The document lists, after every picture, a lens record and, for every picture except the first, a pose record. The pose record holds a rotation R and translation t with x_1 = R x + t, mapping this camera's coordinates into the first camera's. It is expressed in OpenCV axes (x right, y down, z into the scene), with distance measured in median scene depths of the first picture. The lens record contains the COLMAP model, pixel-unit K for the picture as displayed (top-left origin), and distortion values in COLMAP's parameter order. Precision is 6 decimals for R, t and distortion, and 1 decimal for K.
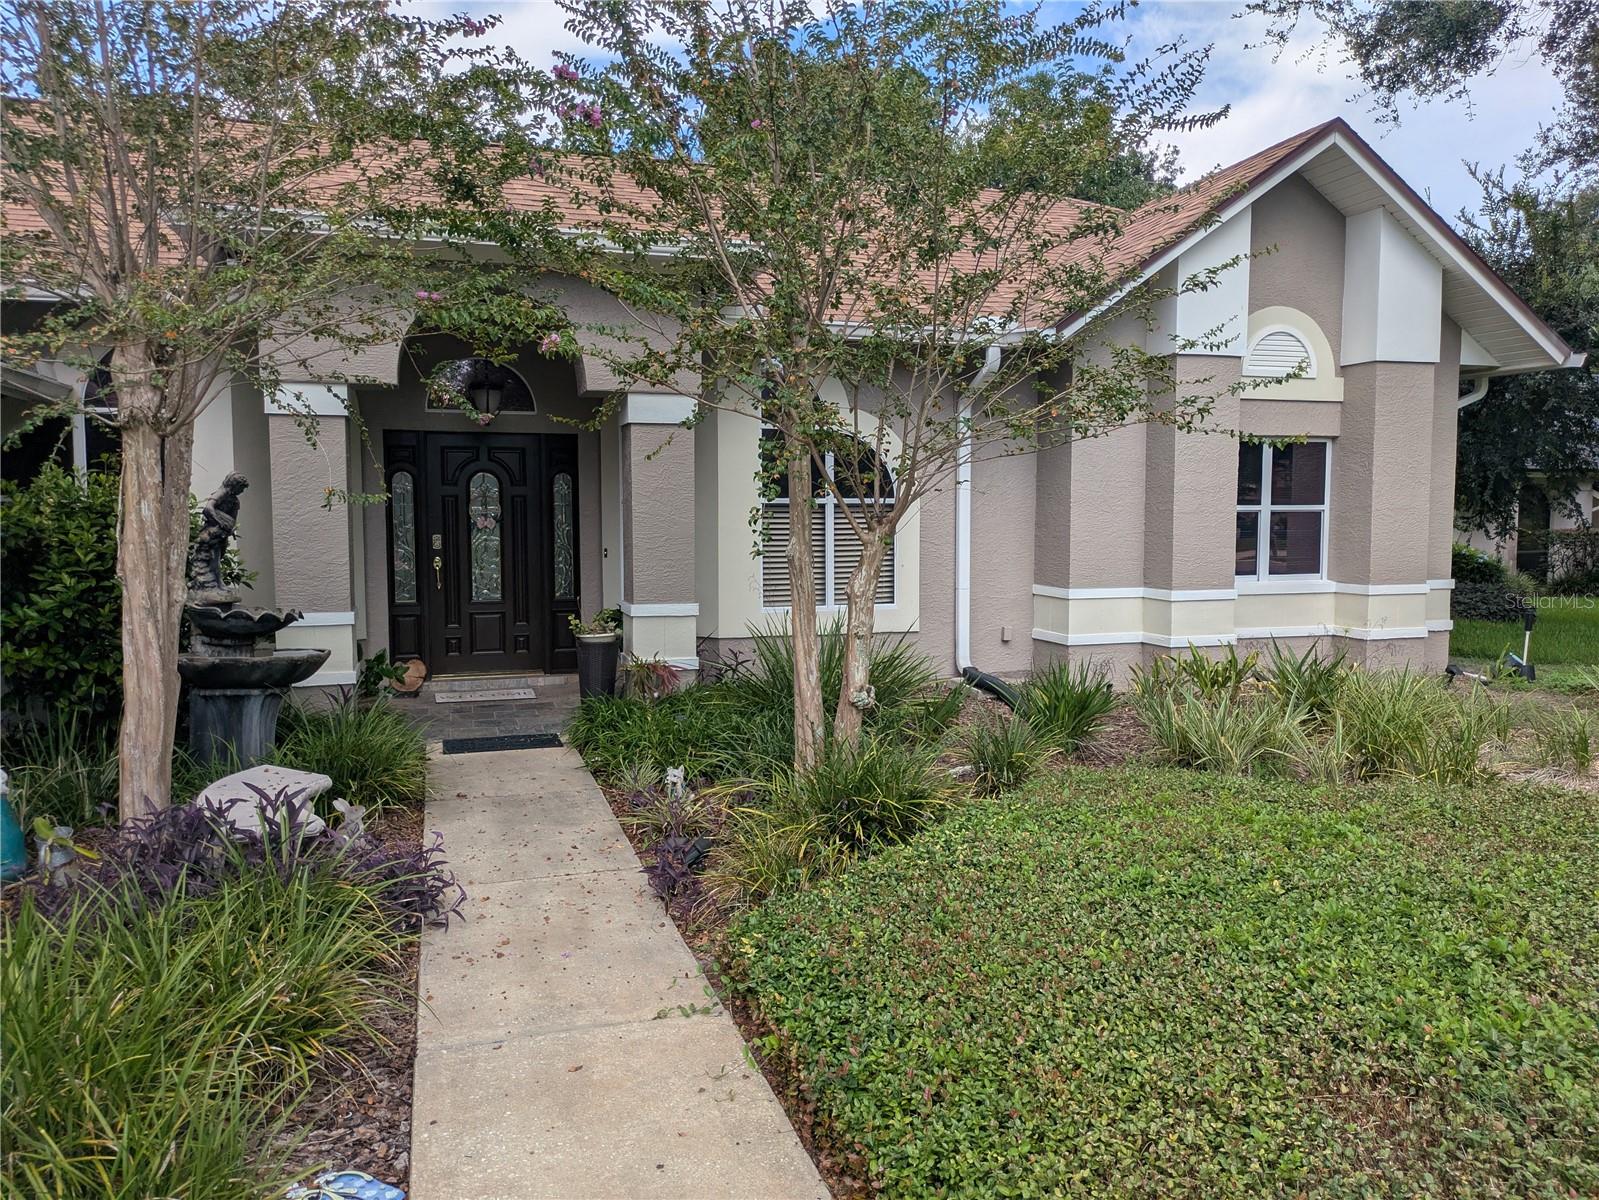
lens RADIAL K [[1169.6, 0, 804.4], [0, 1169.6, 597.8], [0, 0, 1]] dist [0.083876, 0.000307]
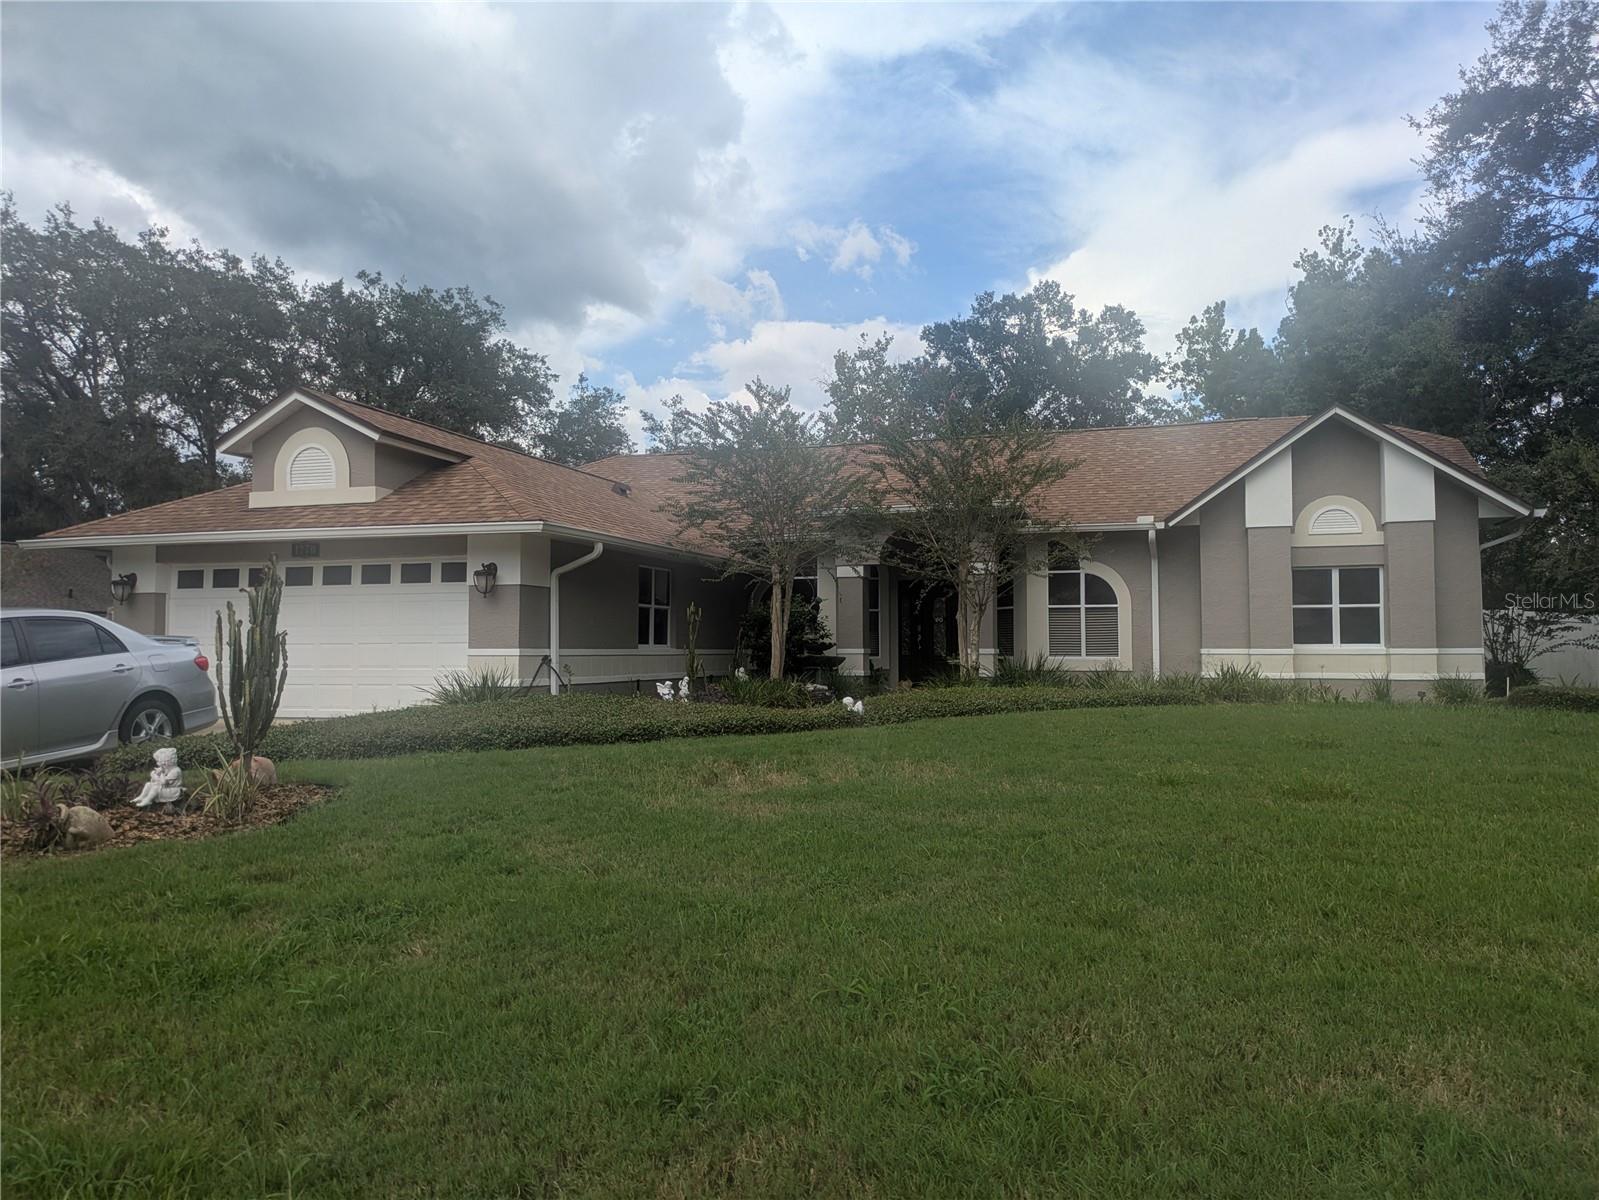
lens RADIAL K [[1169.6, 0, 804.4], [0, 1169.6, 597.8], [0, 0, 1]] dist [0.083876, 0.000307]
pose [[0.825511, -0.027269, -0.563727, 0.776288], [-0.039861, 0.993521, -0.106431, 0.142531], [0.562977, 0.110331, 0.819075, -0.972147]]
